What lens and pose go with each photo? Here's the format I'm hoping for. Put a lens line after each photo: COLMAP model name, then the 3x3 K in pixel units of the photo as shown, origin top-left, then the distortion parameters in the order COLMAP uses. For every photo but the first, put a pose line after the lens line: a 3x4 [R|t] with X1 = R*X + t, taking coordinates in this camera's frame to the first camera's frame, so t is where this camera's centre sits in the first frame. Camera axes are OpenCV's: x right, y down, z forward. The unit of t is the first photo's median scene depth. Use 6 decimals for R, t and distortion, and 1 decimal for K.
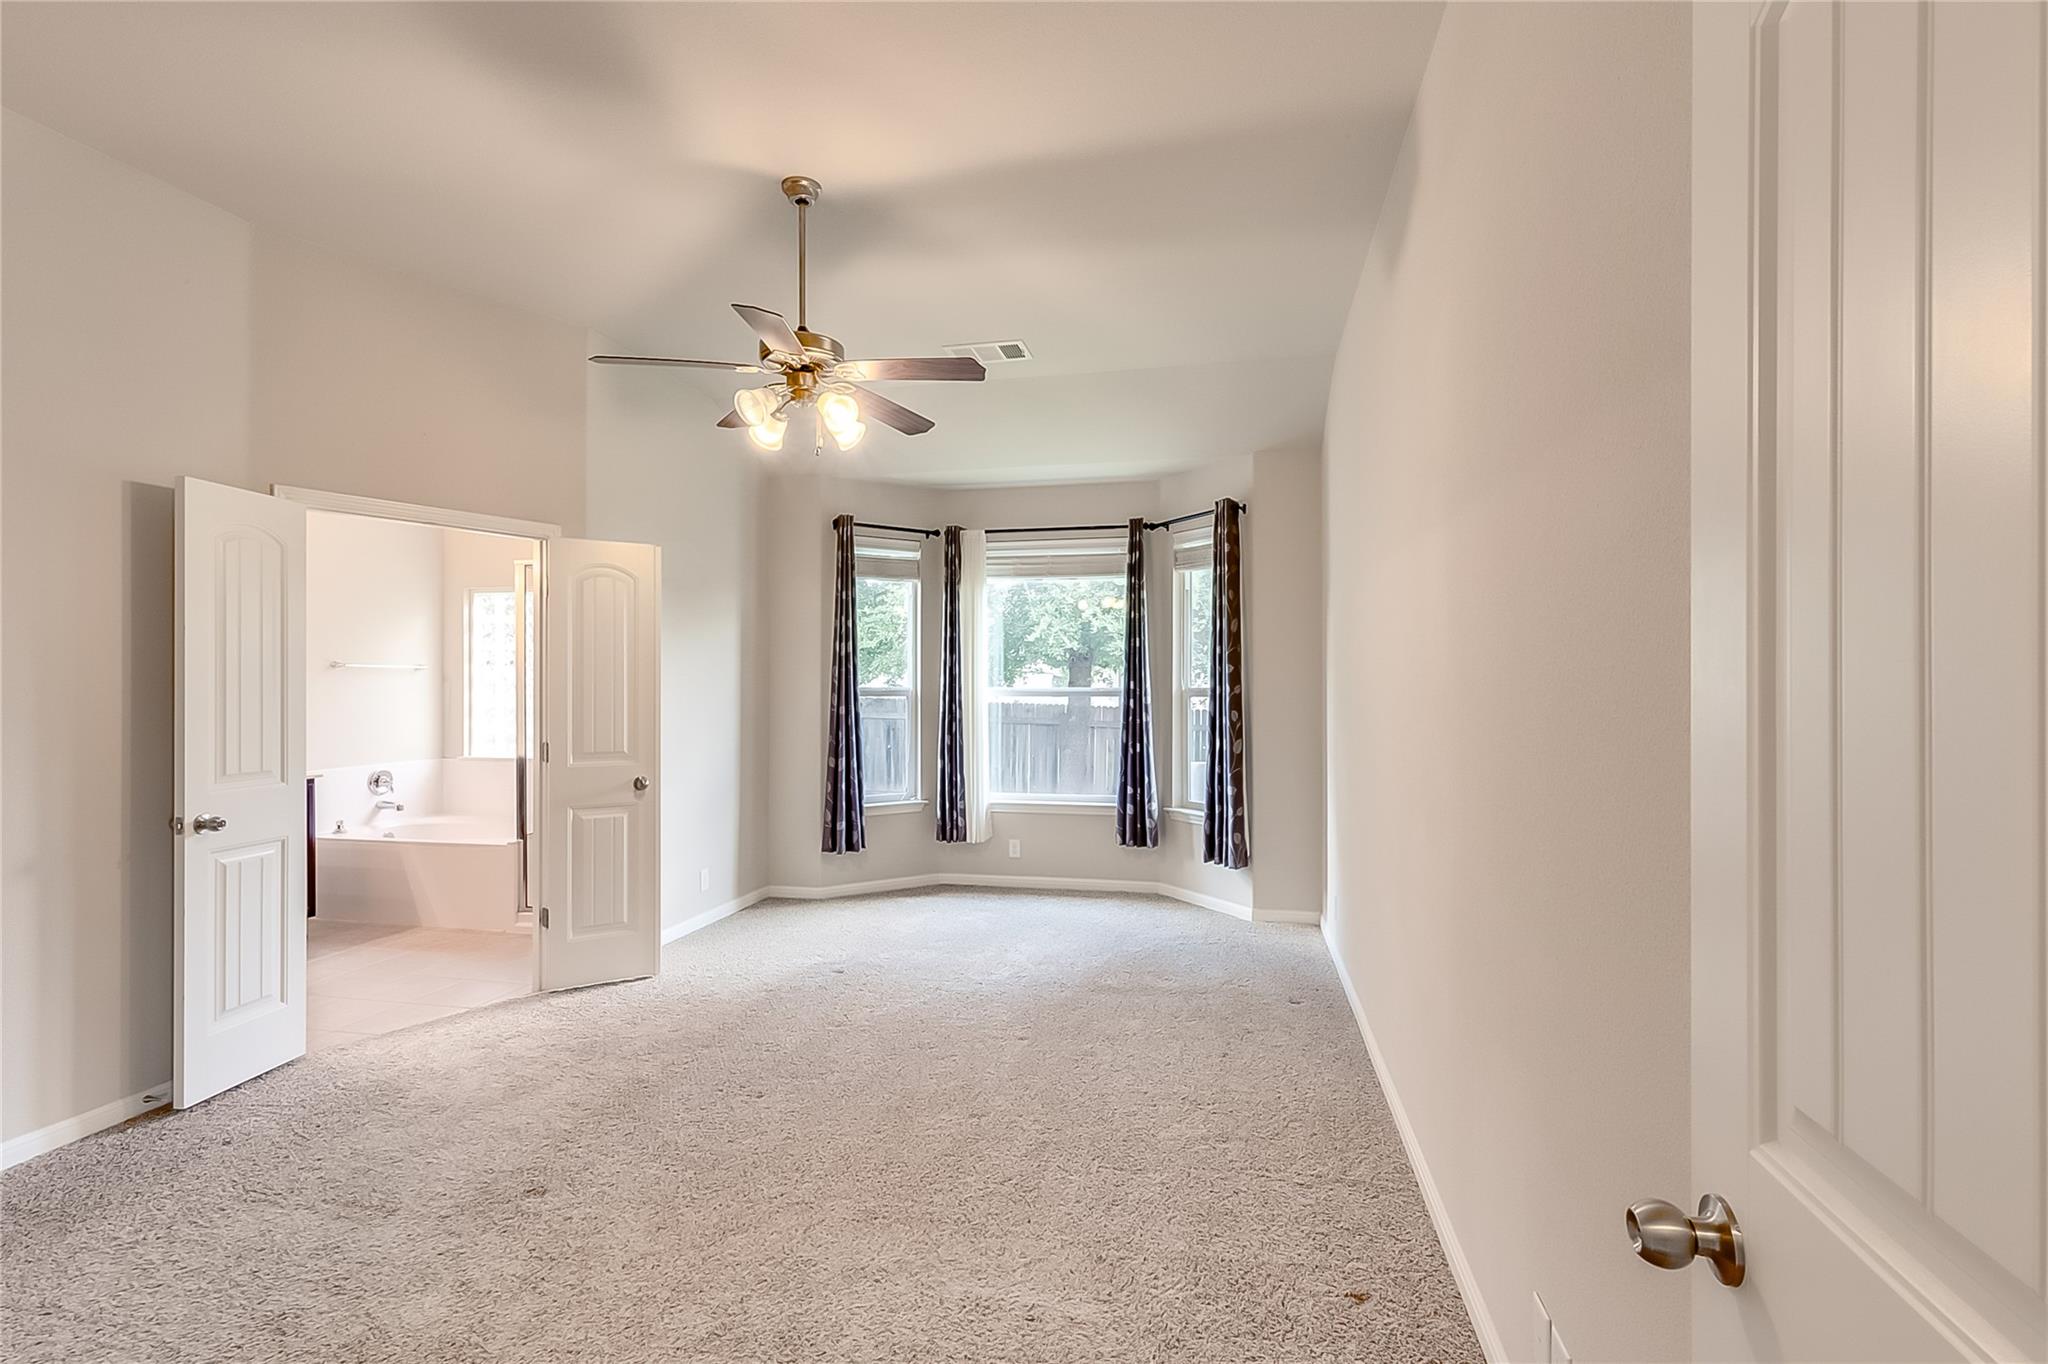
lens RADIAL K [[933.7, 0, 1024.9], [0, 933.7, 686.8], [0, 0, 1]] dist [0.001523, -0.000577]
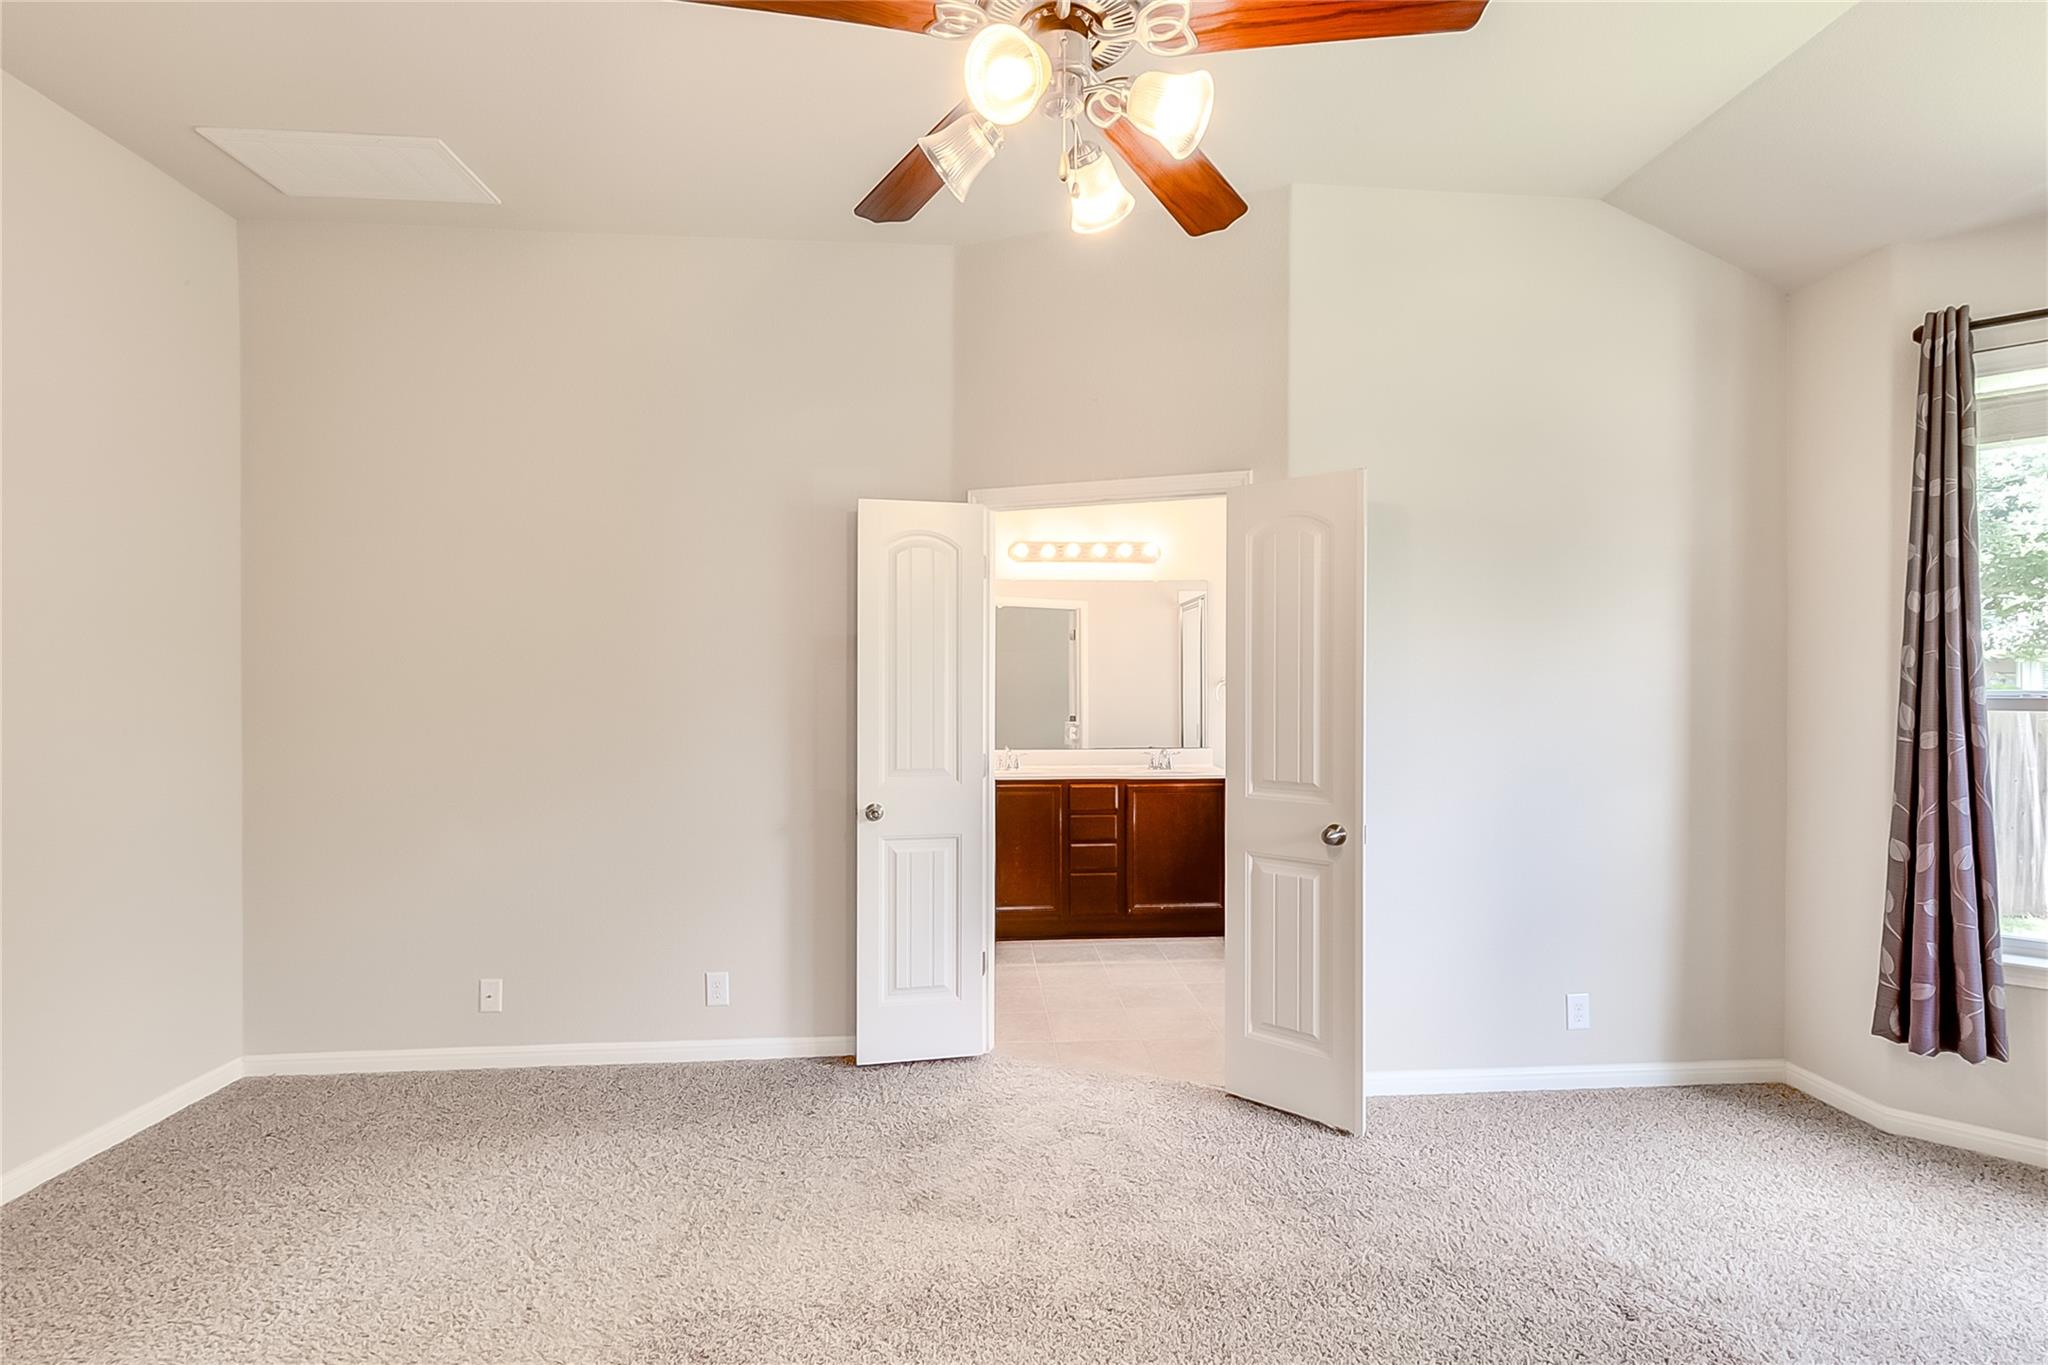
lens RADIAL K [[933.7, 0, 1024.9], [0, 933.7, 687.3], [0, 0, 1]] dist [0.001523, -0.000577]
pose [[0.286683, 0.001717, -0.958024, 0.156632], [-0.000931, 0.999998, 0.001514, -0.001507], [0.958025, 0.000458, 0.286684, 0.601218]]
